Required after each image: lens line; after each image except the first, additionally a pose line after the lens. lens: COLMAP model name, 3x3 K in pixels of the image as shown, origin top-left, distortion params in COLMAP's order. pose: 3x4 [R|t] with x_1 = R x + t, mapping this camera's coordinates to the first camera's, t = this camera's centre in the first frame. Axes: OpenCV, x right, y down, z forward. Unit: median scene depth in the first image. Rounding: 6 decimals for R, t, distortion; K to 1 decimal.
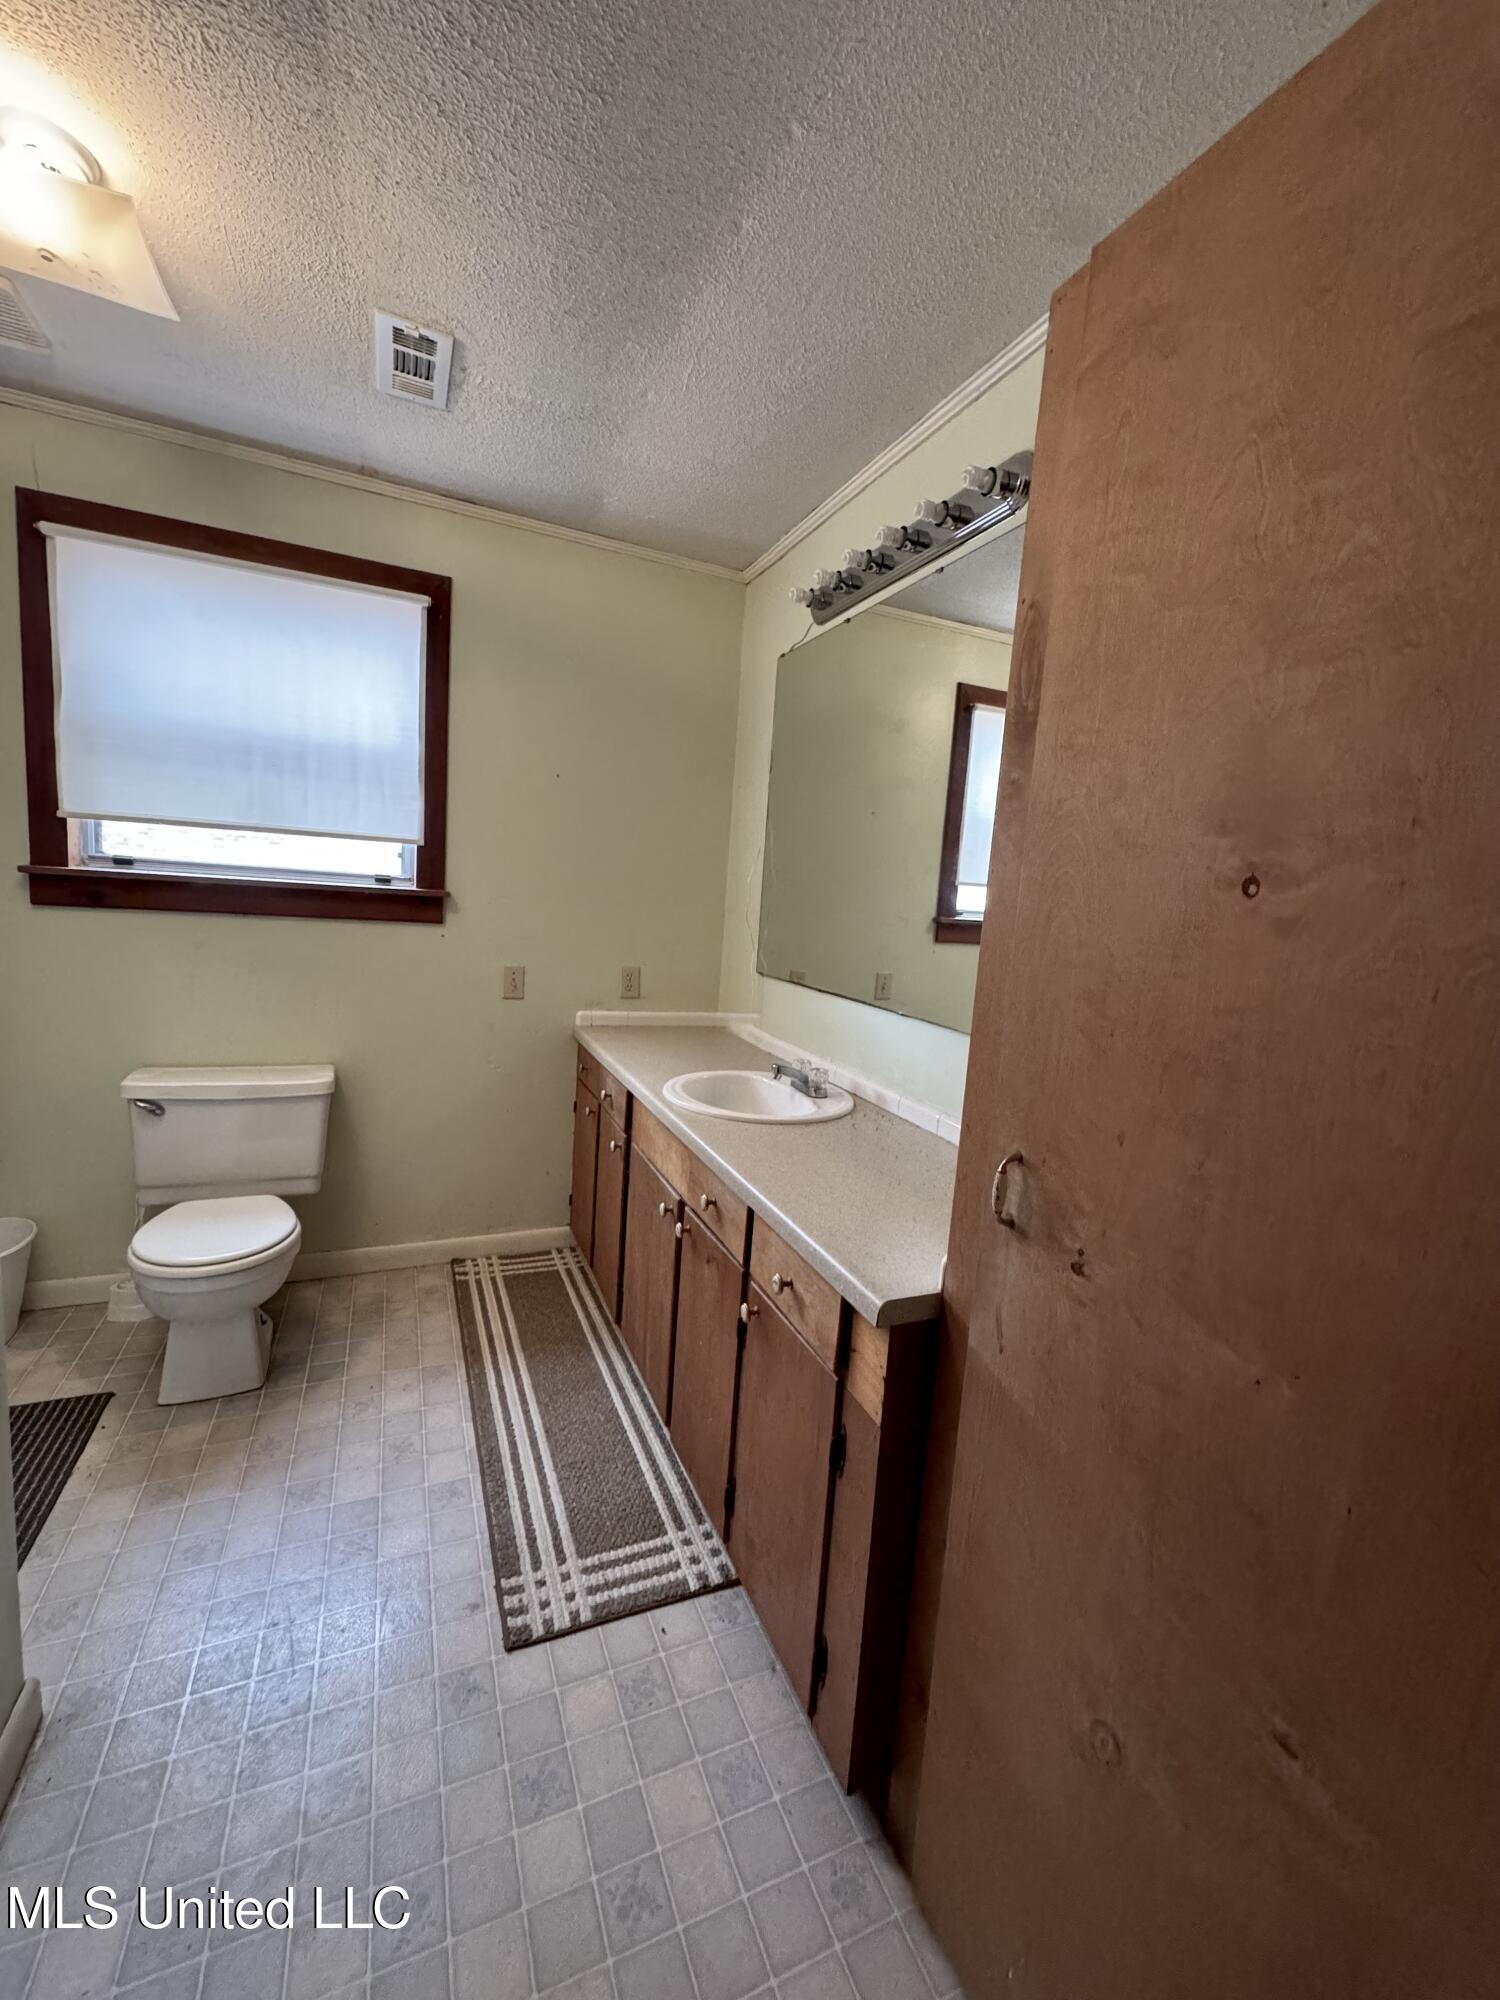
lens RADIAL K [[802.5, 0, 749.5], [0, 802.5, 998.4], [0, 0, 1]] dist [-0.002599, 0.000545]
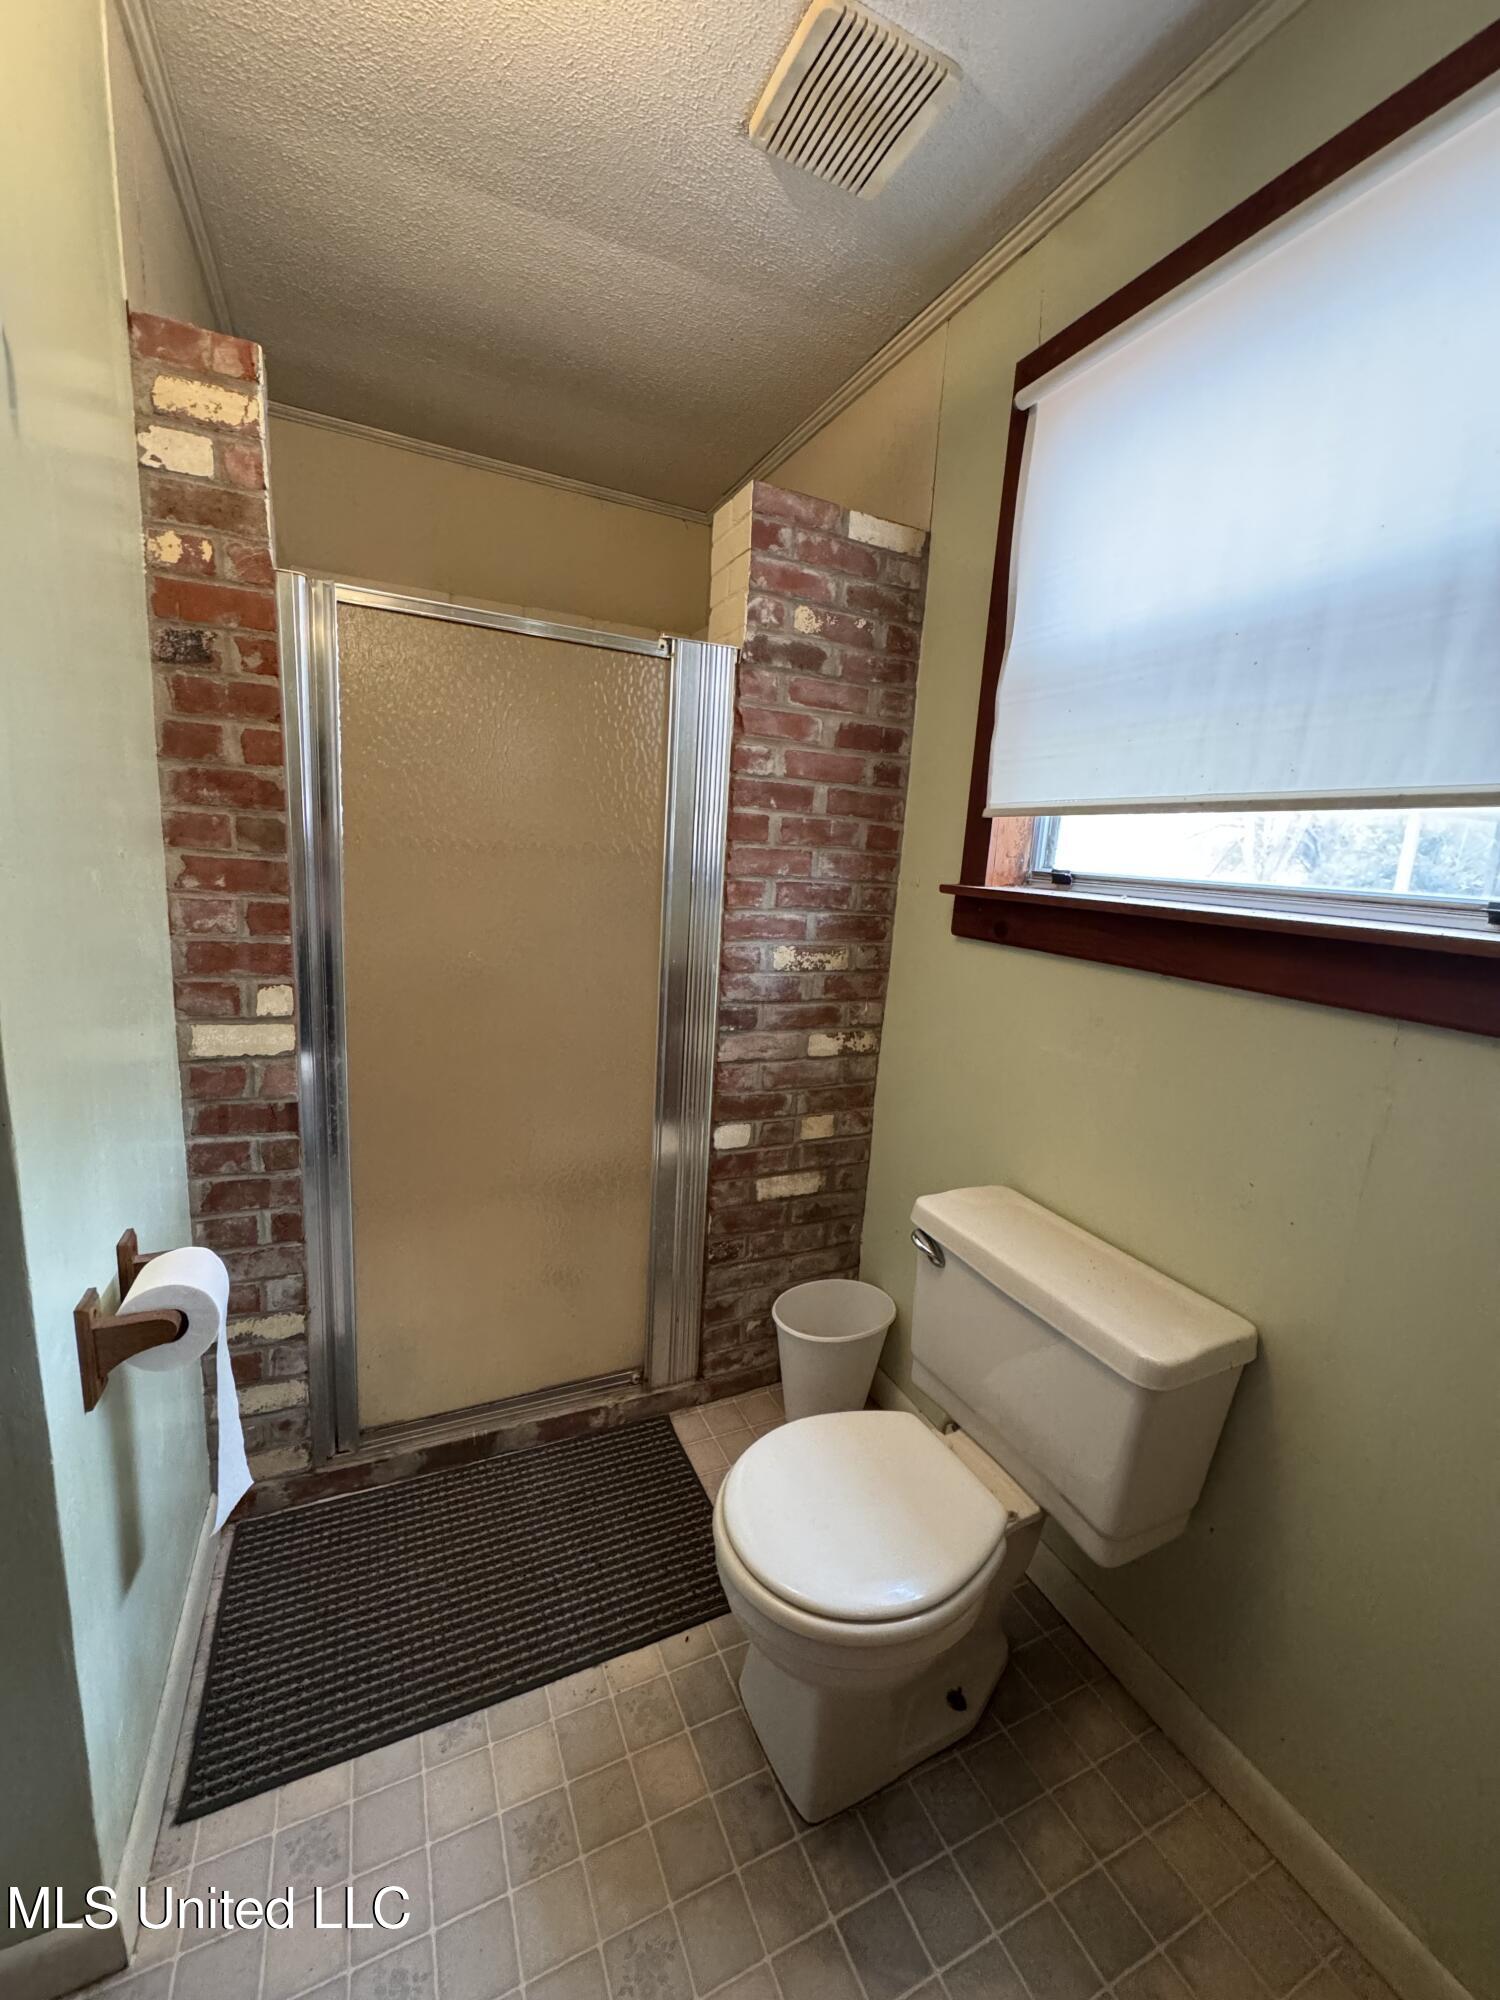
lens RADIAL K [[802.5, 0, 742.1], [0, 802.5, 996.8], [0, 0, 1]] dist [-0.002599, 0.000545]
pose [[0.022995, 0.116571, -0.992916, -0.128293], [-0.188453, 0.975879, 0.110206, -0.105001], [0.981813, 0.184583, 0.044409, 0.771419]]
